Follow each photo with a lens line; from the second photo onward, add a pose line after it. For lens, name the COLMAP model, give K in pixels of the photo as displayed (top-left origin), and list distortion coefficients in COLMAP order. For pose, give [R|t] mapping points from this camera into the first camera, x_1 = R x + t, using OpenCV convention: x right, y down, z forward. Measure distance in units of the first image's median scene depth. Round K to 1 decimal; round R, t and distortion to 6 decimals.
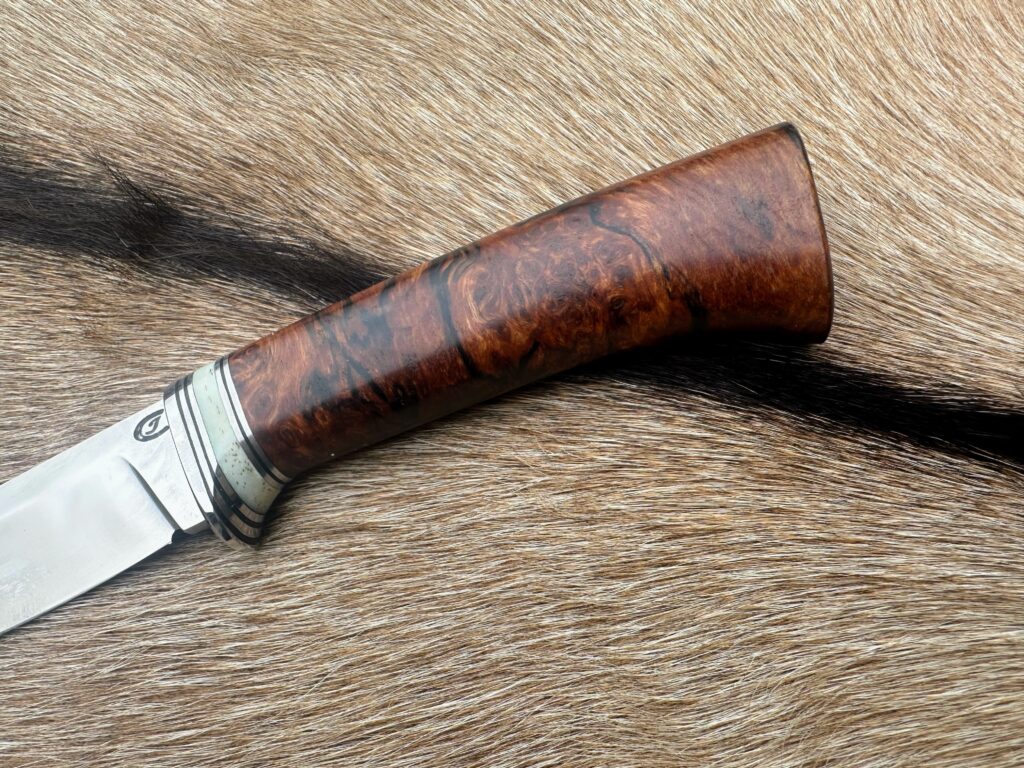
lens RADIAL K [[715.2, 0, 512.0], [0, 715.2, 384.0], [0, 0, 1]] dist [-0.002424, -0.004044]
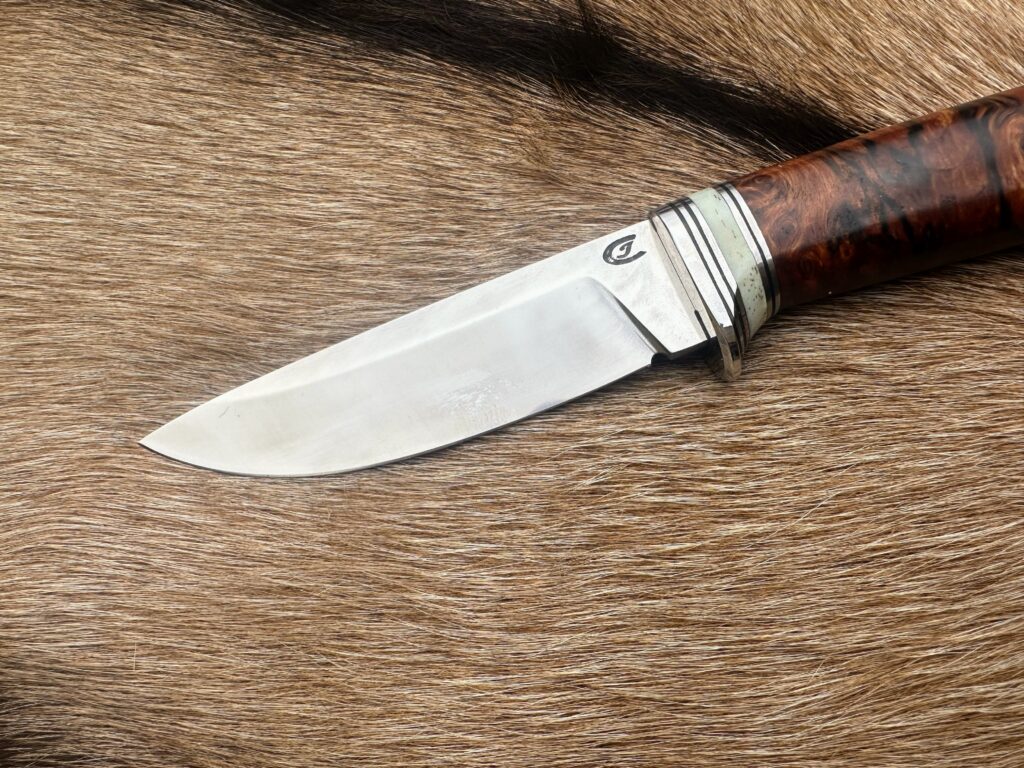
lens RADIAL K [[715.2, 0, 512.0], [0, 715.2, 384.0], [0, 0, 1]] dist [-0.002424, -0.004044]
pose [[0.993775, 0.098118, 0.052760, -0.743200], [-0.101774, 0.992217, 0.071750, 0.201321], [-0.045309, -0.076673, 0.996026, 0.004488]]
